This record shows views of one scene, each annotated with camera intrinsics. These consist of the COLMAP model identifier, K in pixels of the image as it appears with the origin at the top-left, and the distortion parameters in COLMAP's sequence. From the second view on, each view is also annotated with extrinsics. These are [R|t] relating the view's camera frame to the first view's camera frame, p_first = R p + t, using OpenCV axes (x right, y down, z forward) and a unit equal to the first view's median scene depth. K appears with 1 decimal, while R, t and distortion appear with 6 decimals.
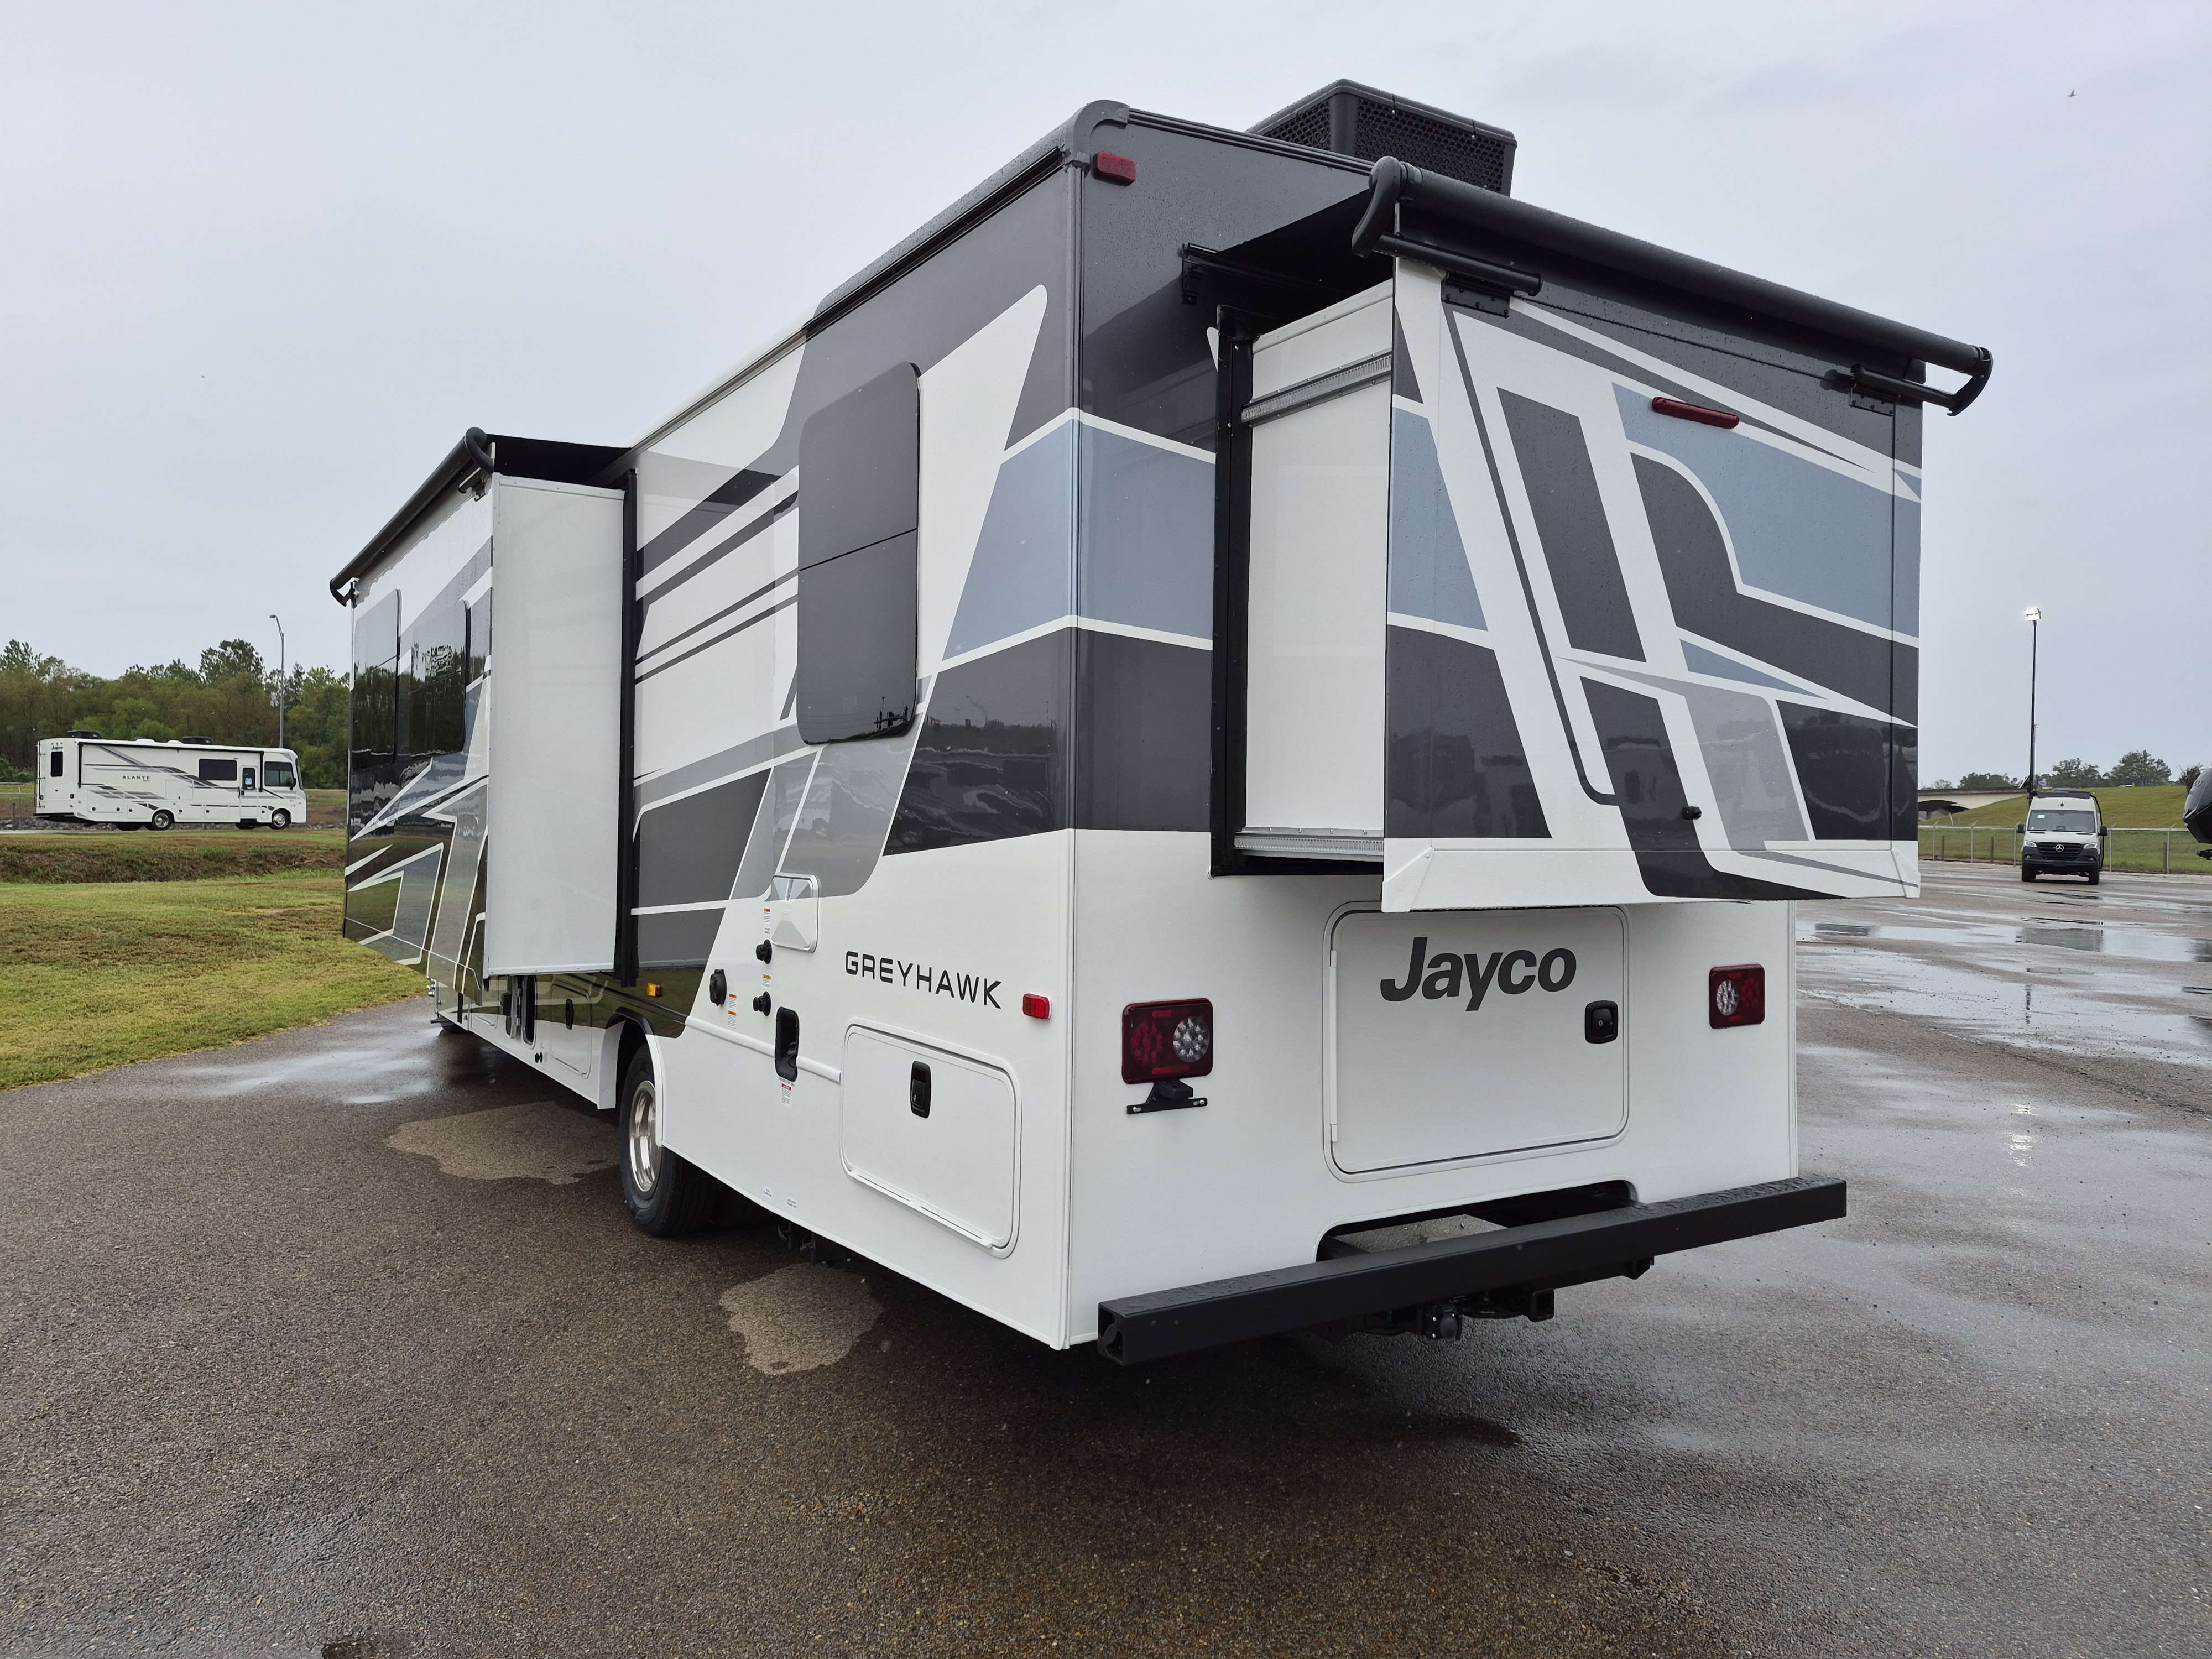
lens RADIAL K [[1549.4, 0, 1098.8], [0, 1549.4, 816.2], [0, 0, 1]] dist [0.054643, -0.045717]
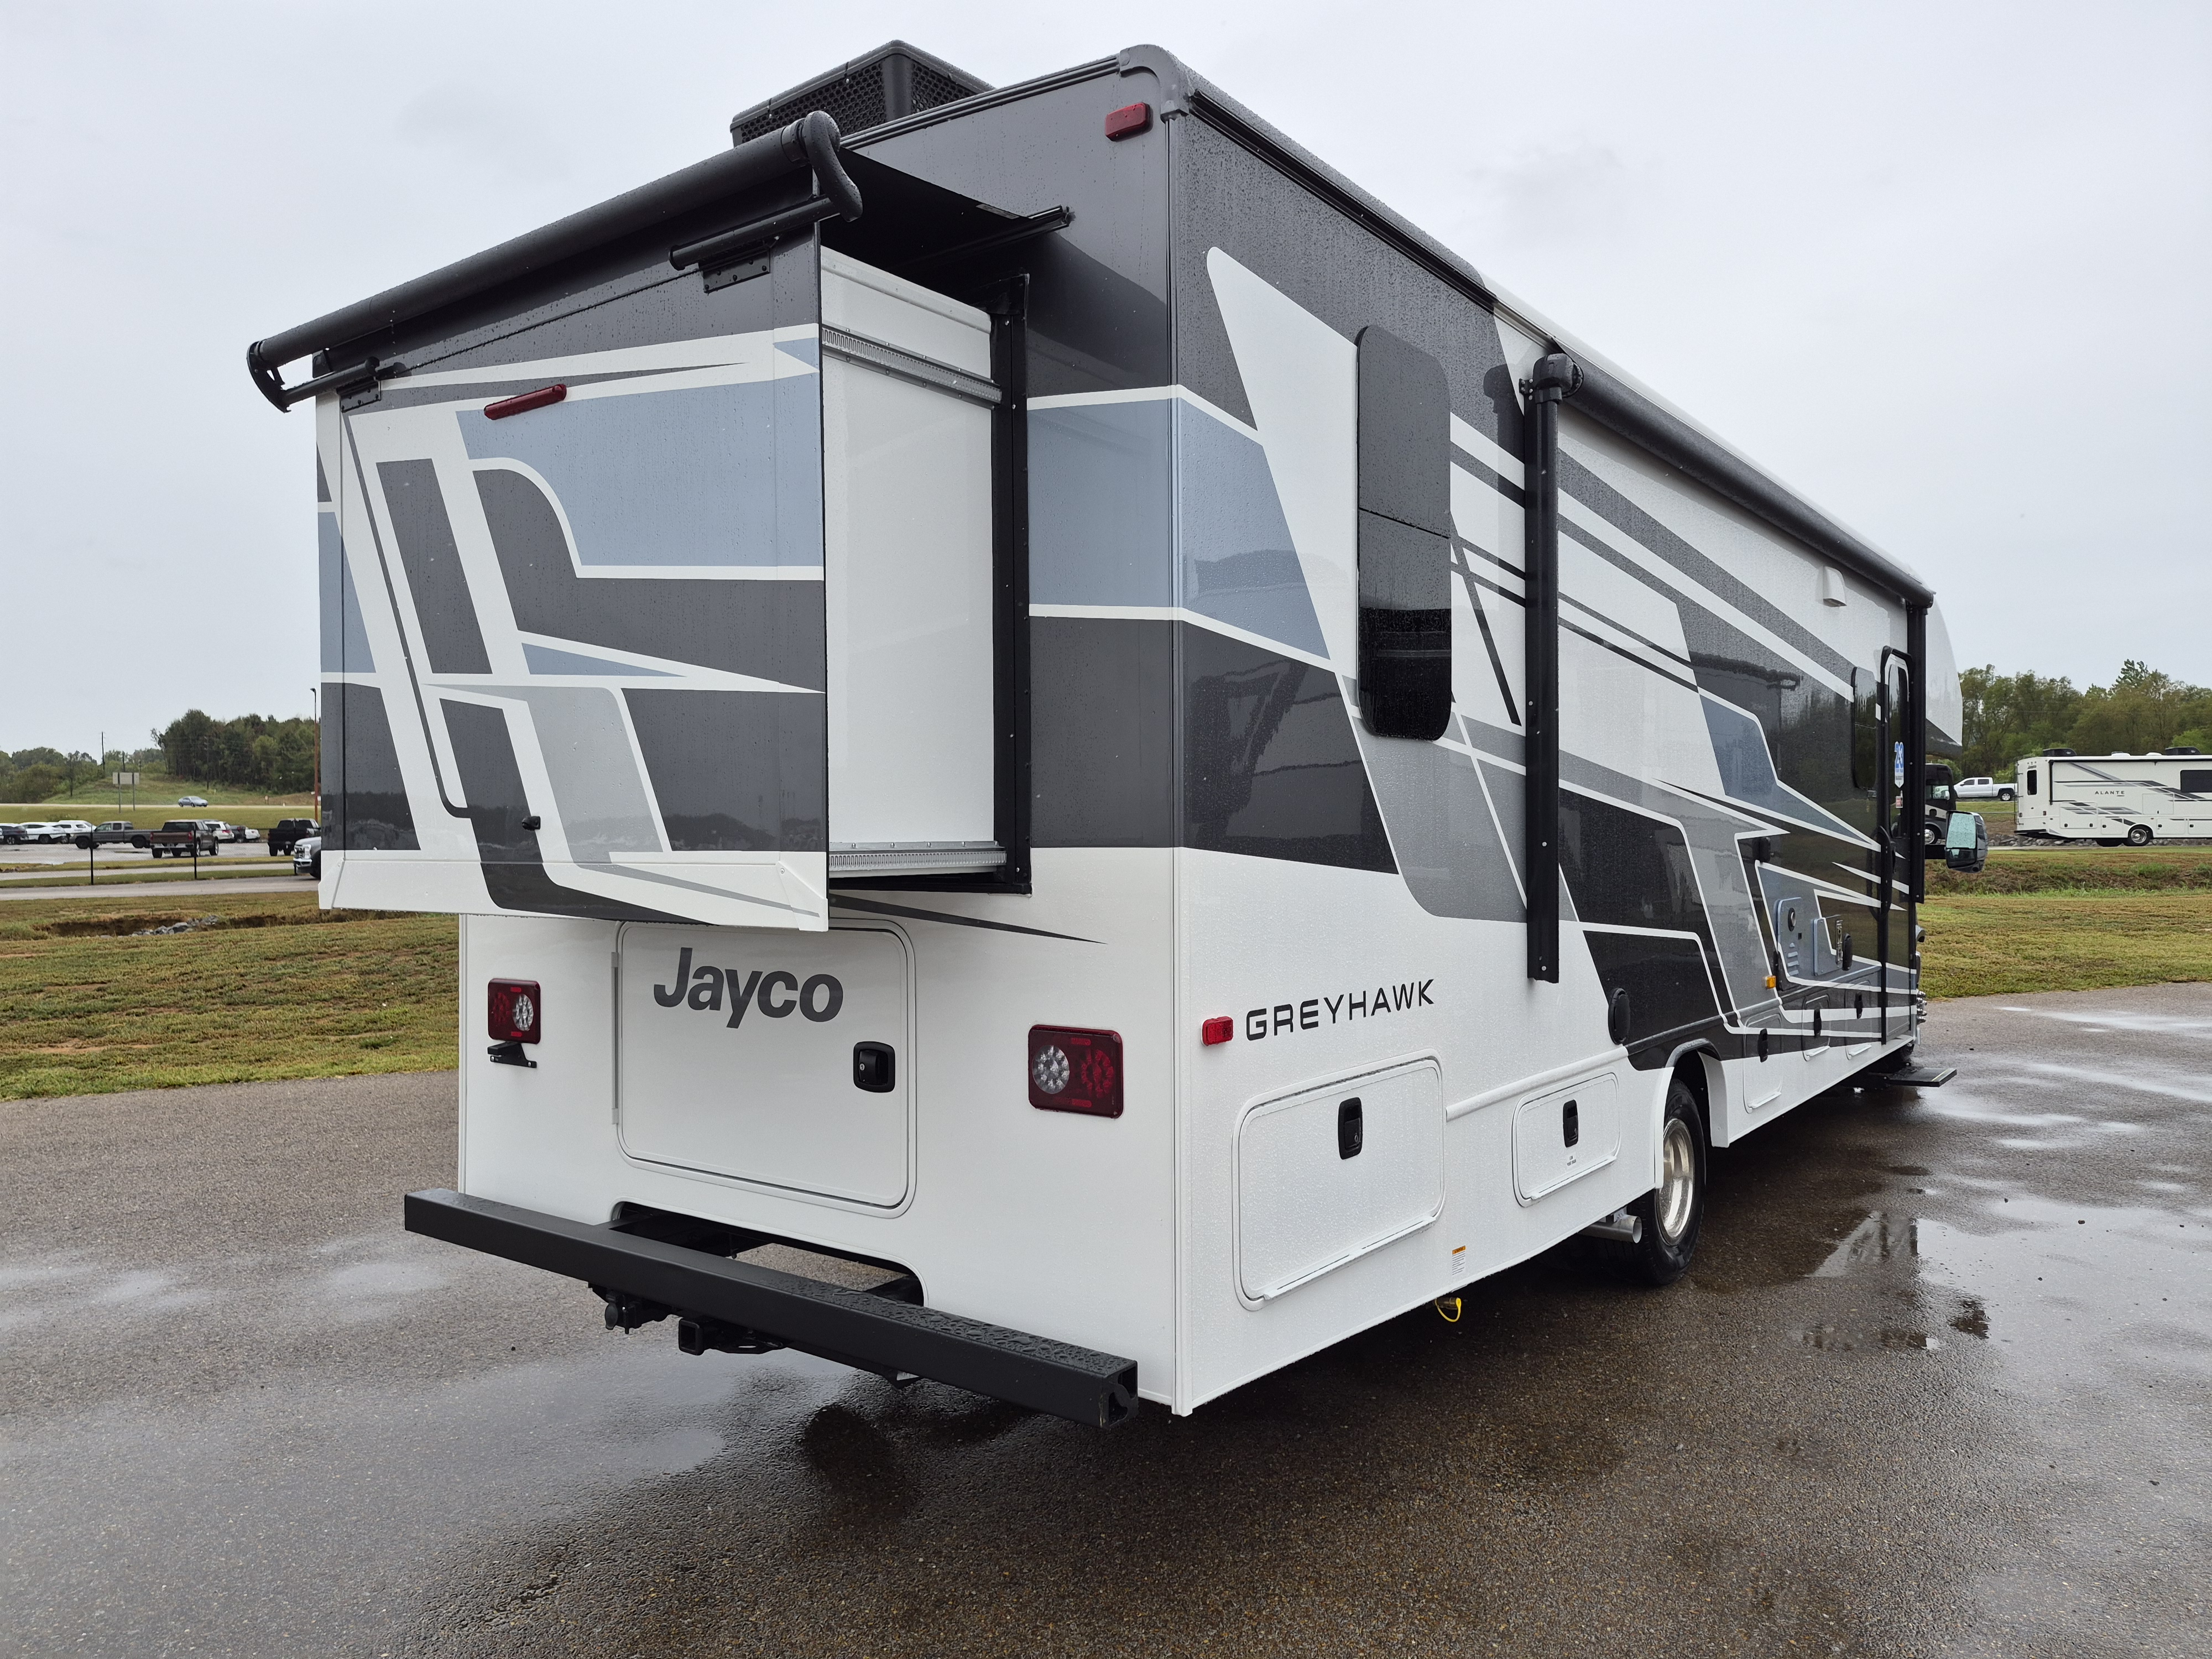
lens RADIAL K [[1549.4, 0, 1116.7], [0, 1549.4, 852.0], [0, 0, 1]] dist [0.054643, -0.045717]
pose [[0.360910, -0.003132, -0.932596, 1.272688], [0.014802, 0.999888, 0.002370, 0.016827], [0.932483, -0.014660, 0.360916, 0.901557]]
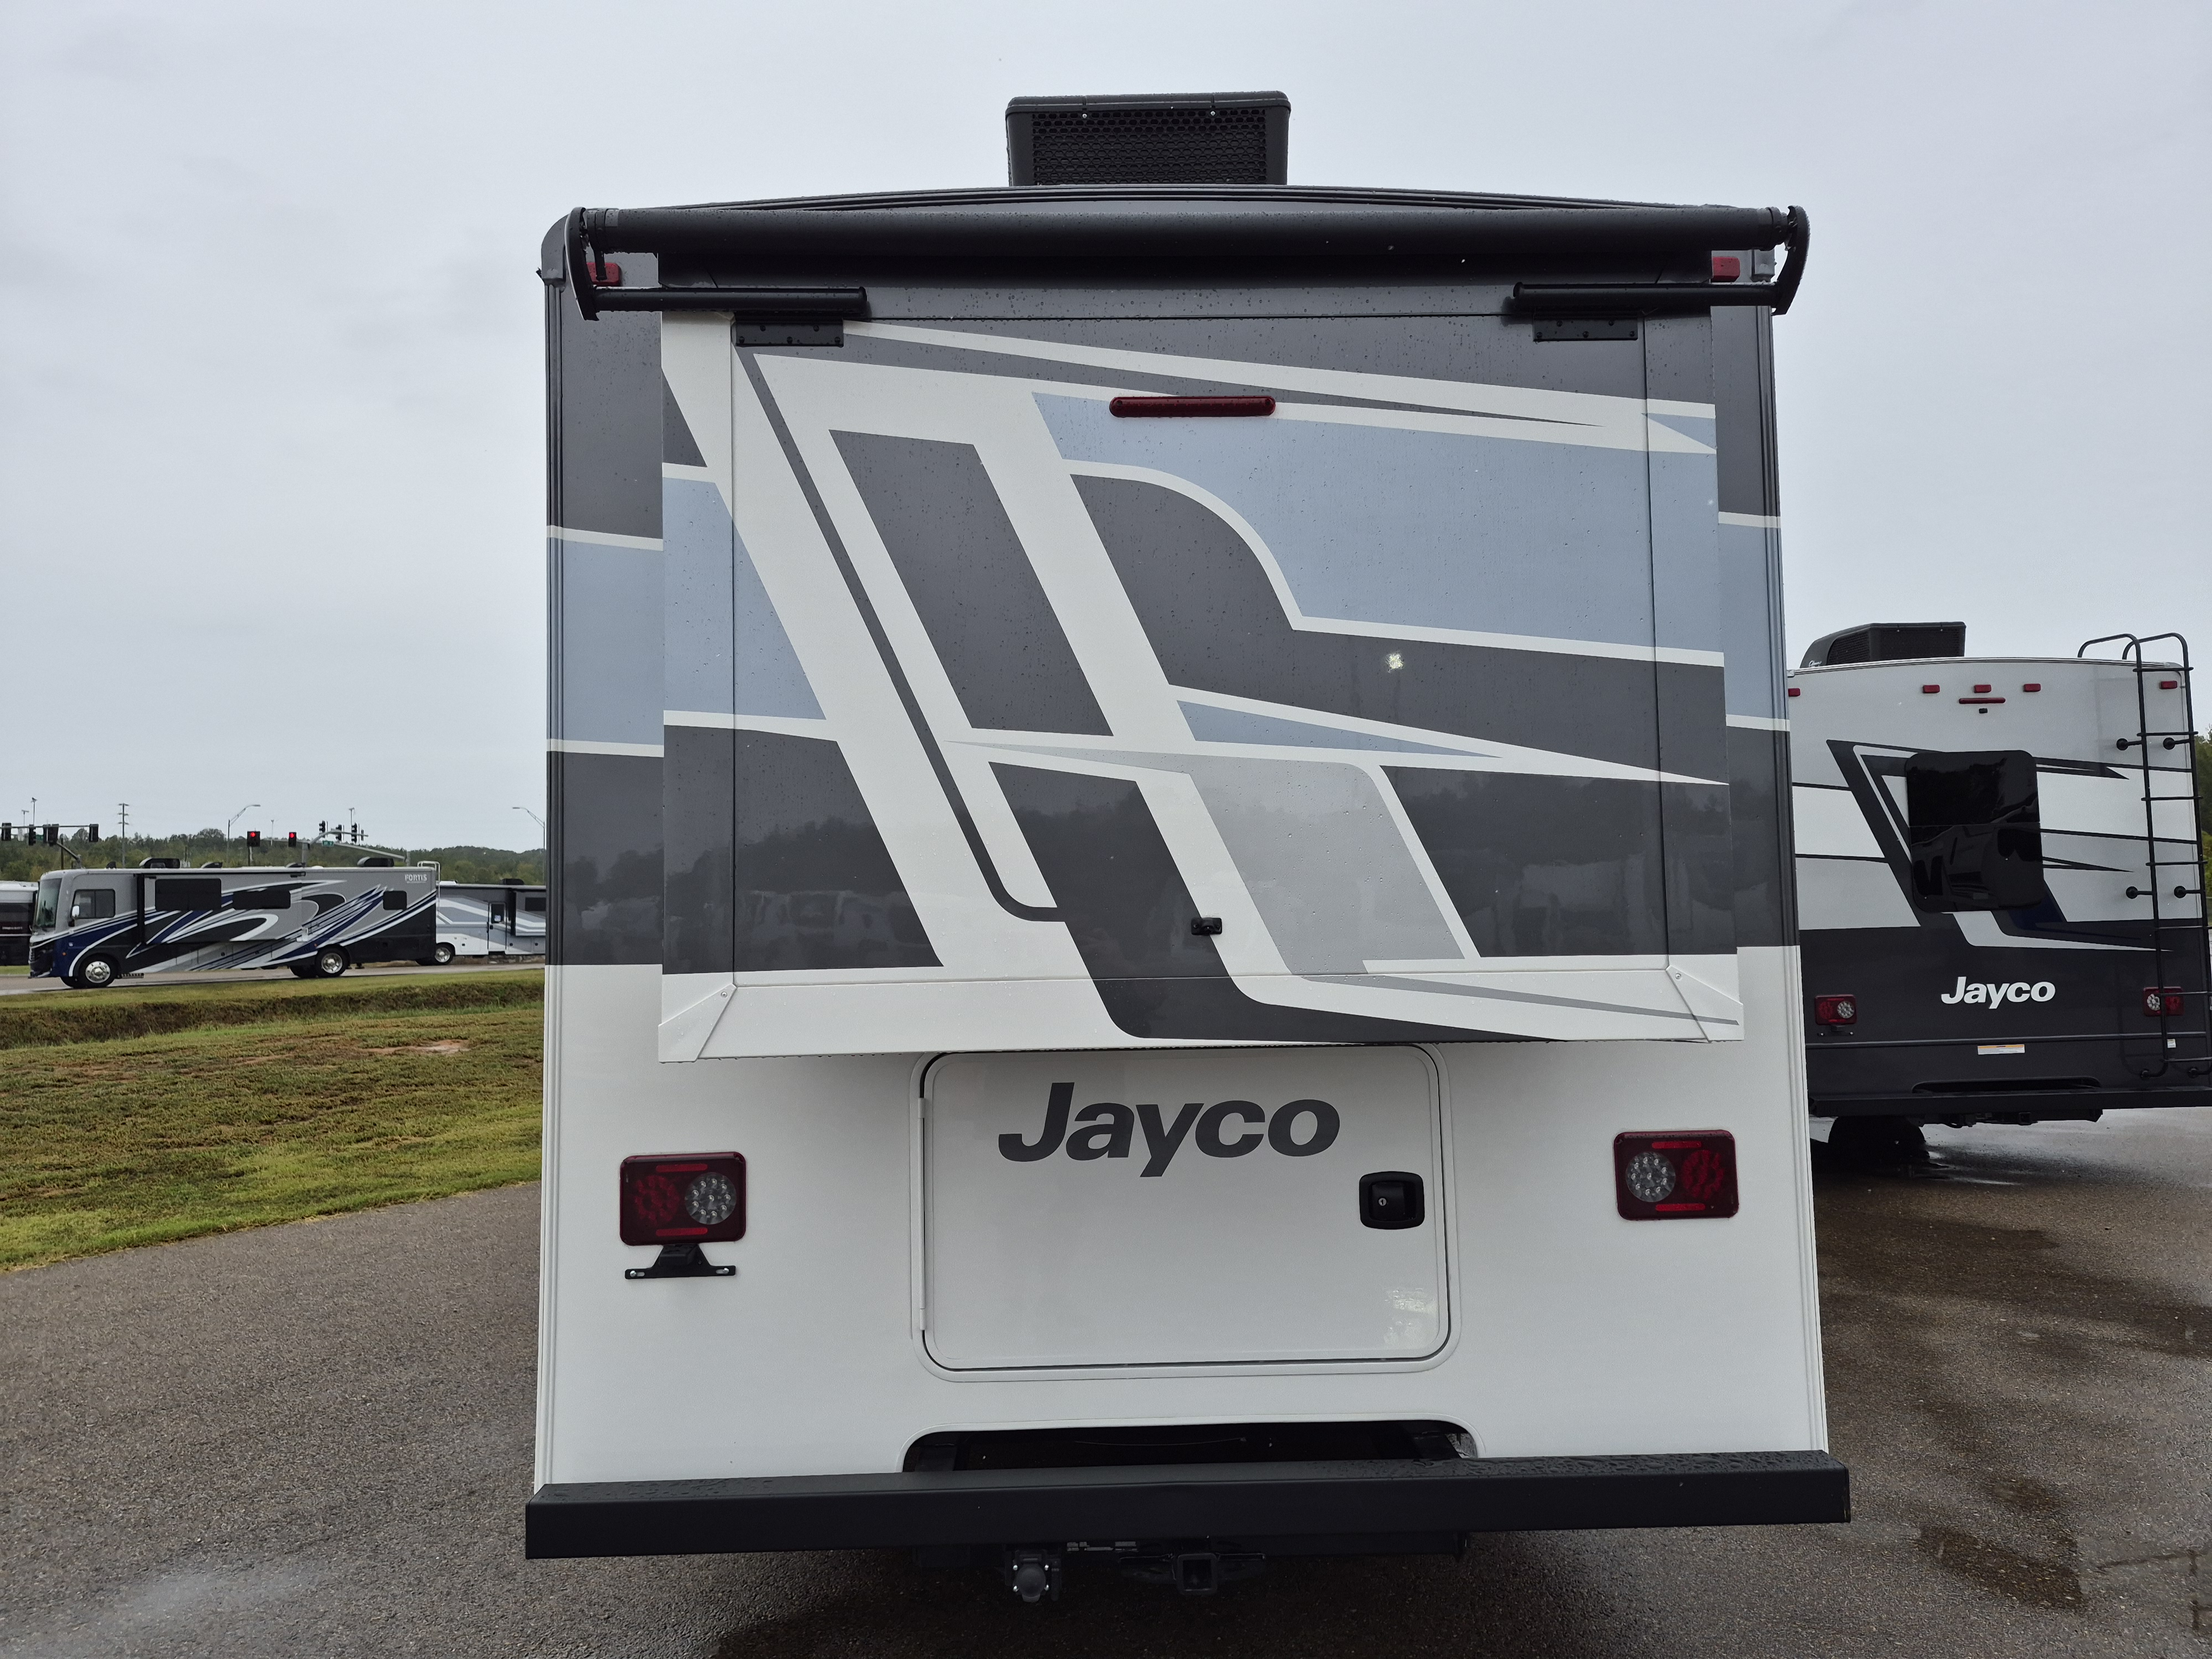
lens RADIAL K [[1549.4, 0, 1110.0], [0, 1549.4, 825.9], [0, 0, 1]] dist [0.054643, -0.045717]
pose [[0.857780, -0.059416, -0.510572, 0.660142], [0.029116, 0.997318, -0.067142, -0.001873], [0.513192, 0.042727, 0.857210, 0.305609]]
